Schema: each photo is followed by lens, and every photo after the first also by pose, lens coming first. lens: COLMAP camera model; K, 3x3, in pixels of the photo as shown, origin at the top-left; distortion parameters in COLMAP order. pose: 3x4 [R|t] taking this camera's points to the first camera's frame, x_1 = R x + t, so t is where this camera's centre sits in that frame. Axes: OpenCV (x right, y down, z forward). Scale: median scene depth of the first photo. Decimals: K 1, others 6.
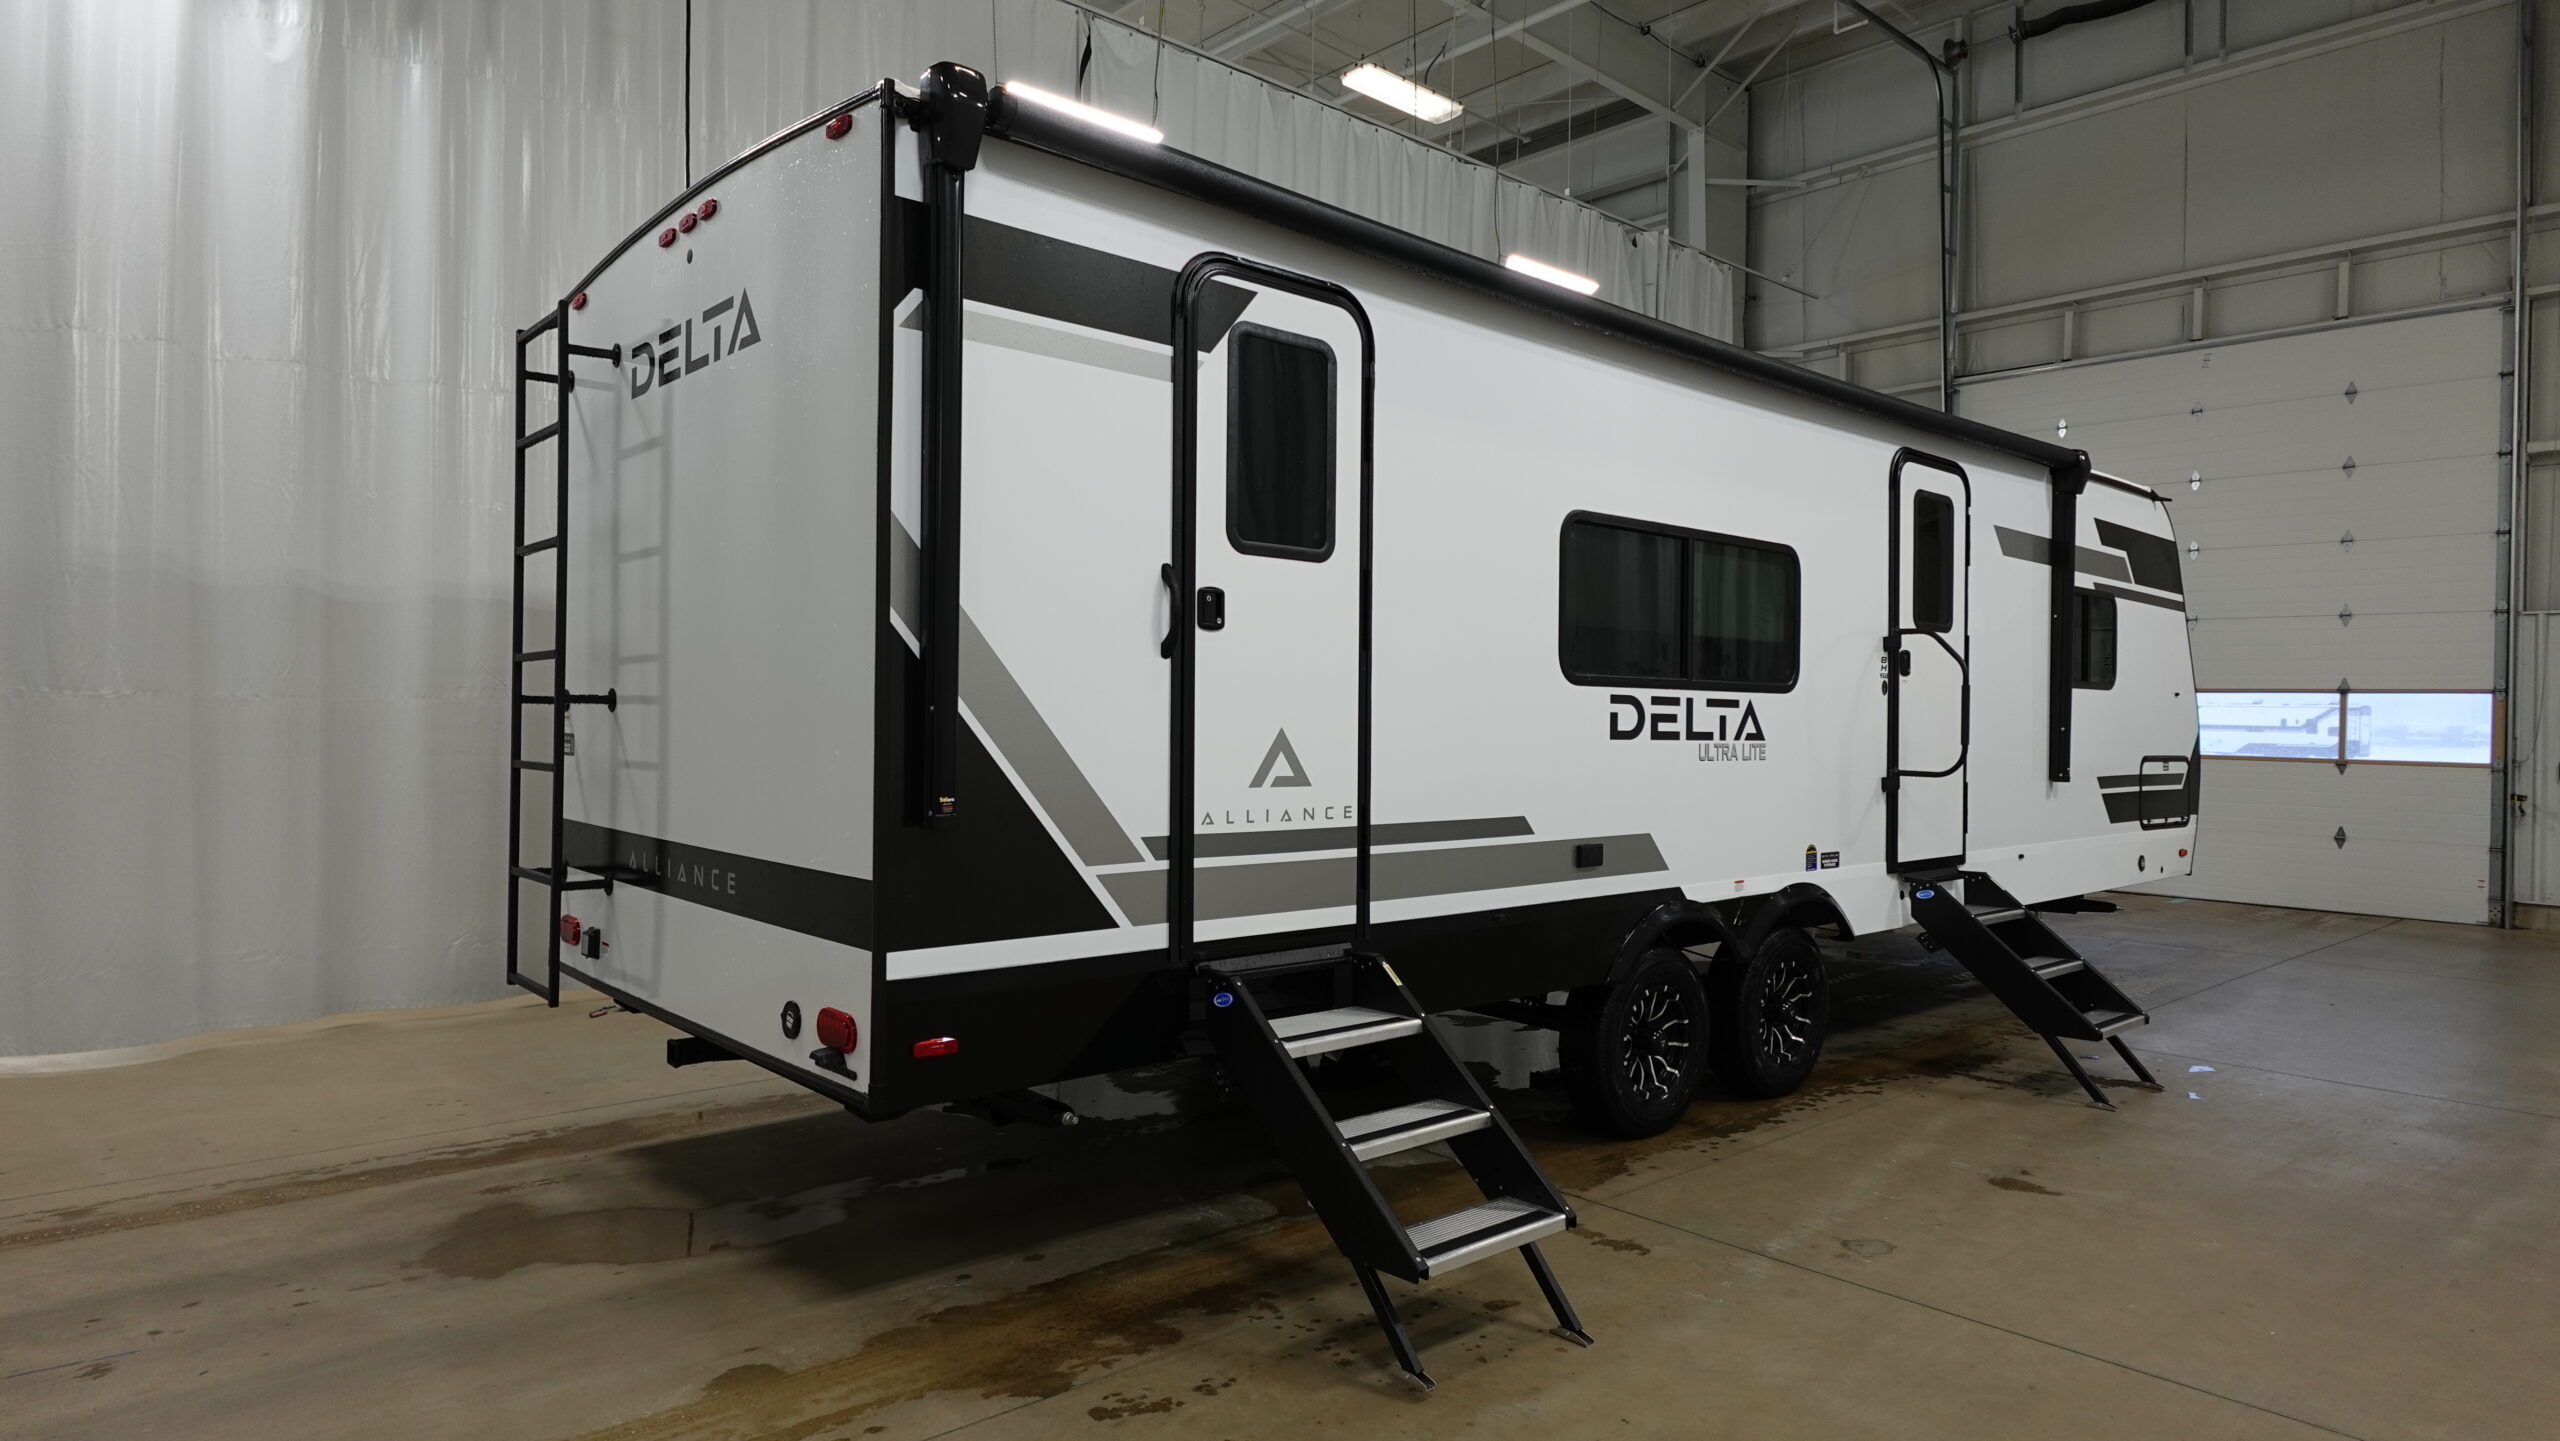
lens RADIAL K [[1504.0, 0, 1279.4], [0, 1504.0, 718.7], [0, 0, 1]] dist [-0.003243, 0.002596]
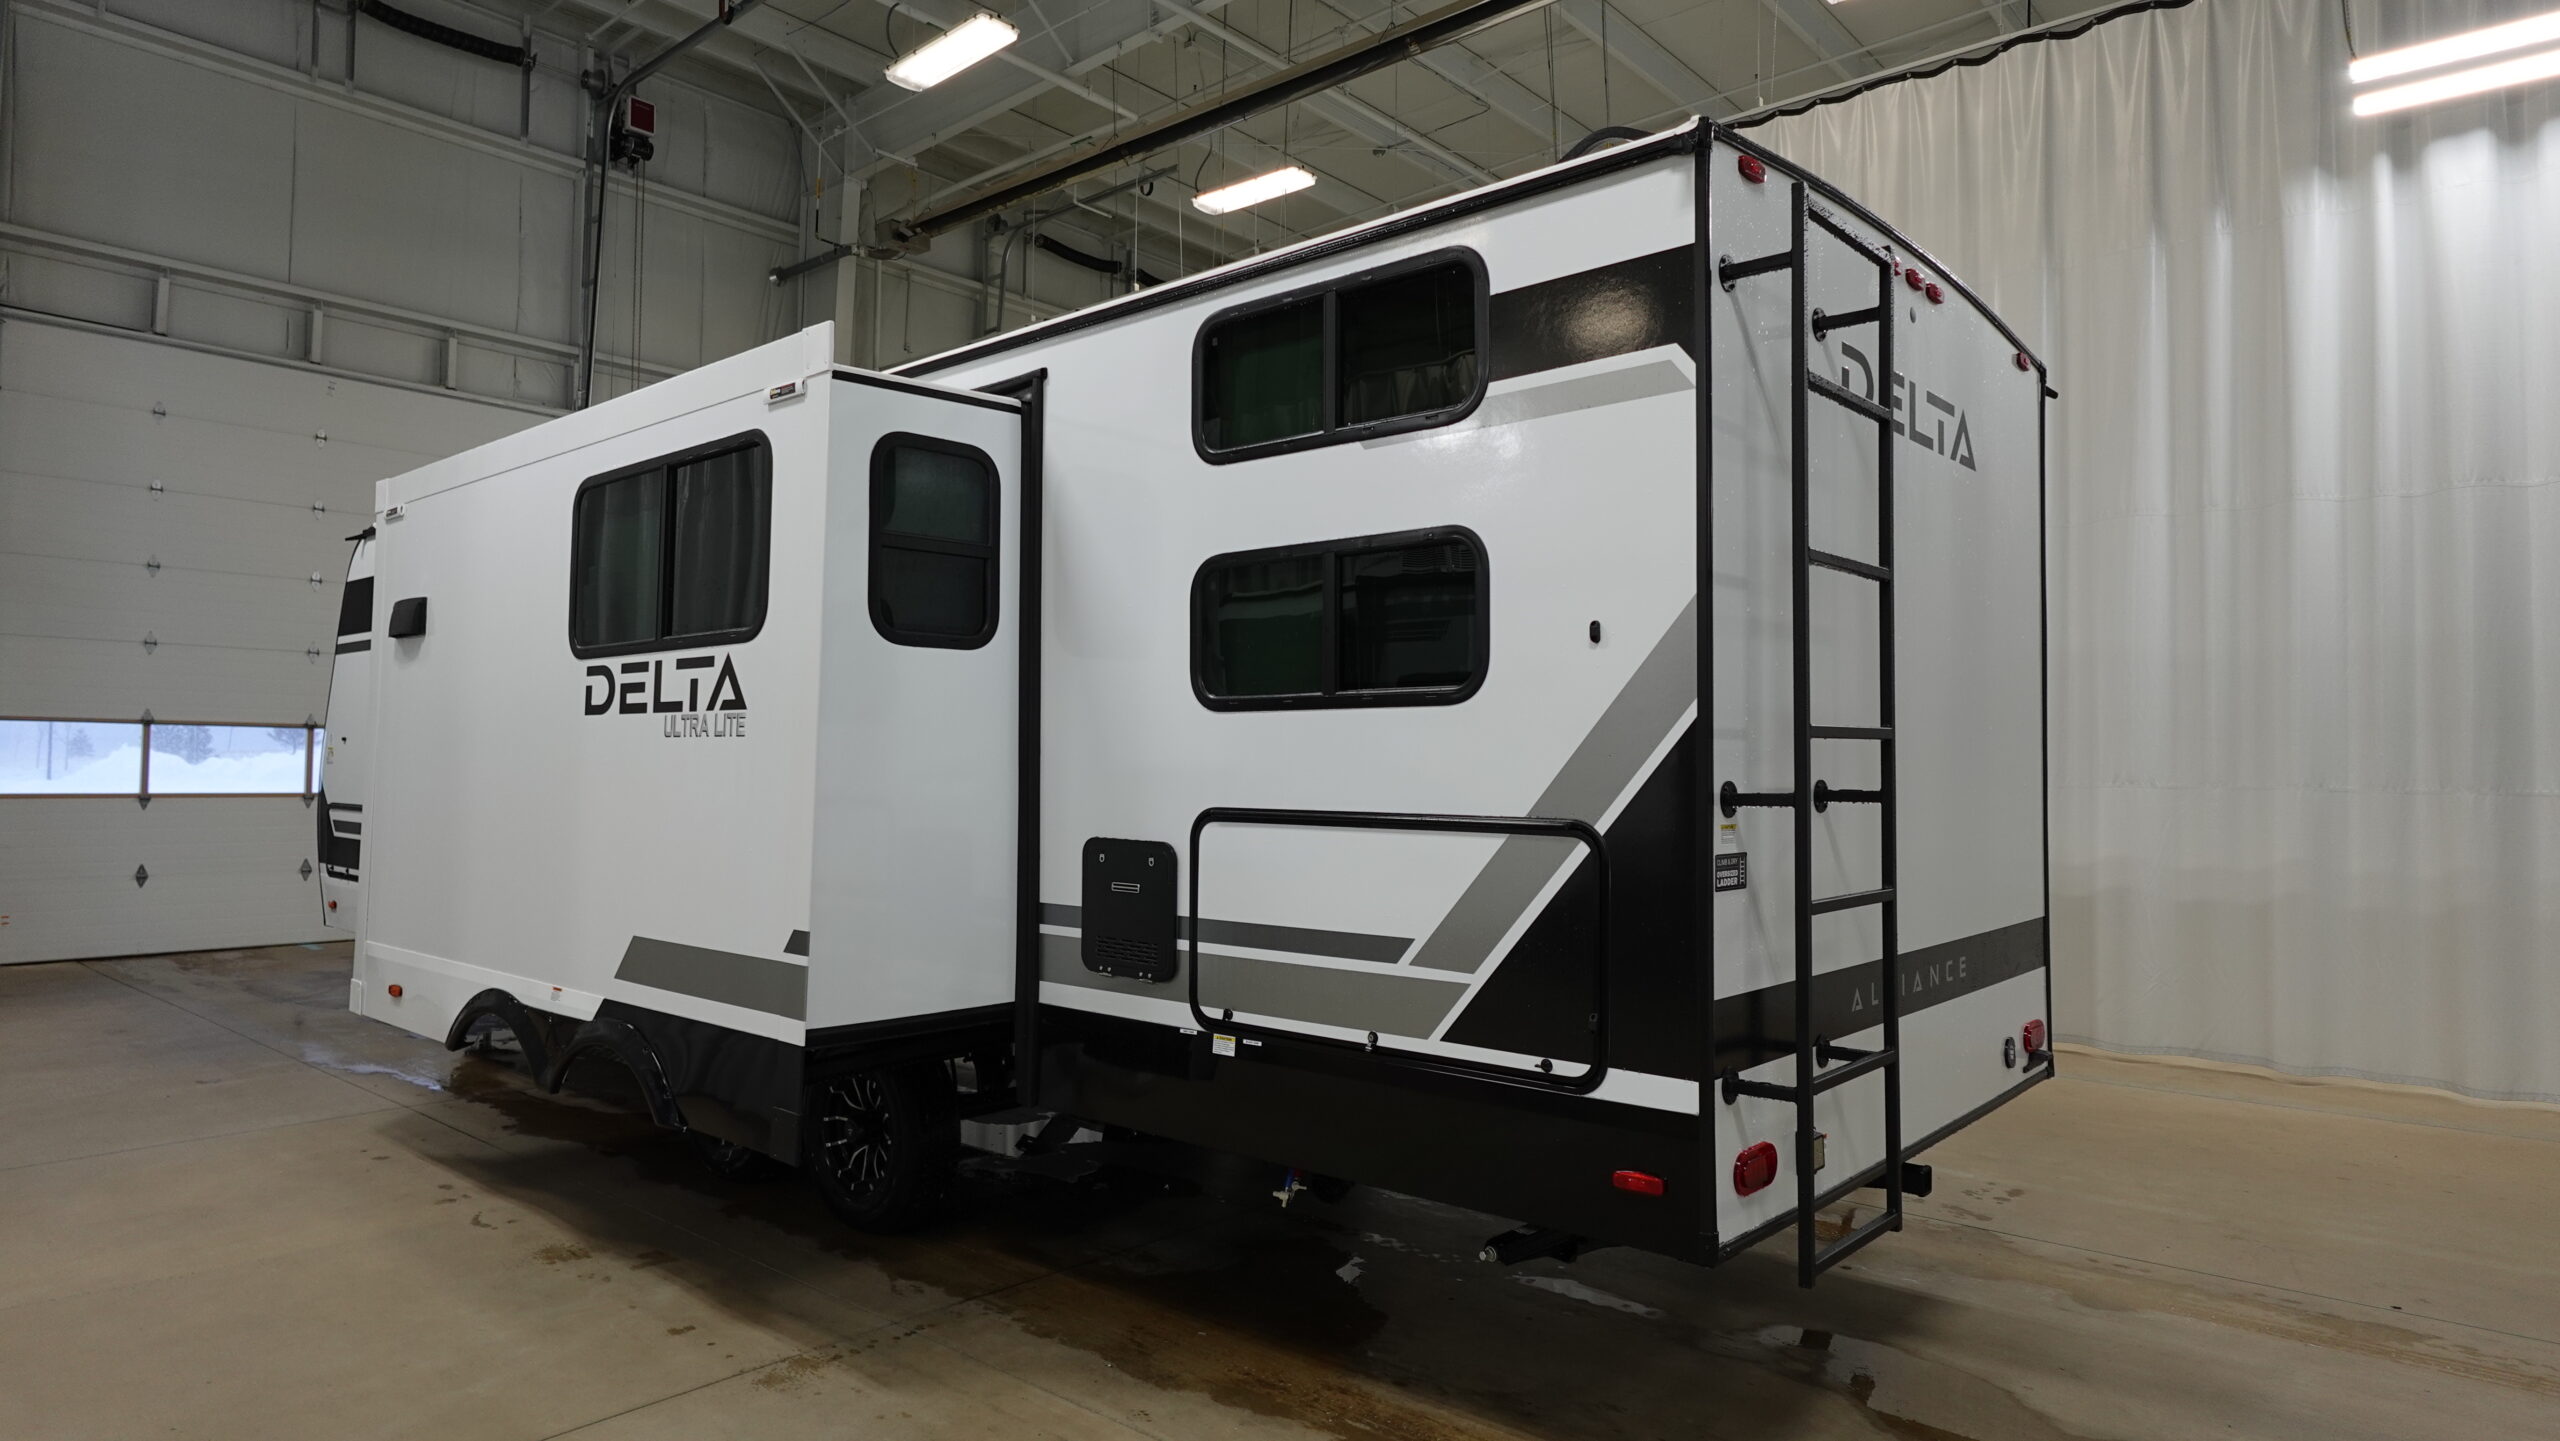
lens RADIAL K [[1504.0, 0, 1279.4], [0, 1504.0, 718.7], [0, 0, 1]] dist [-0.003243, 0.002596]
pose [[0.109320, -0.044505, -0.993010, 1.087476], [-0.002406, 0.998982, -0.045037, 0.051931], [0.994004, 0.007313, 0.109102, 1.212516]]
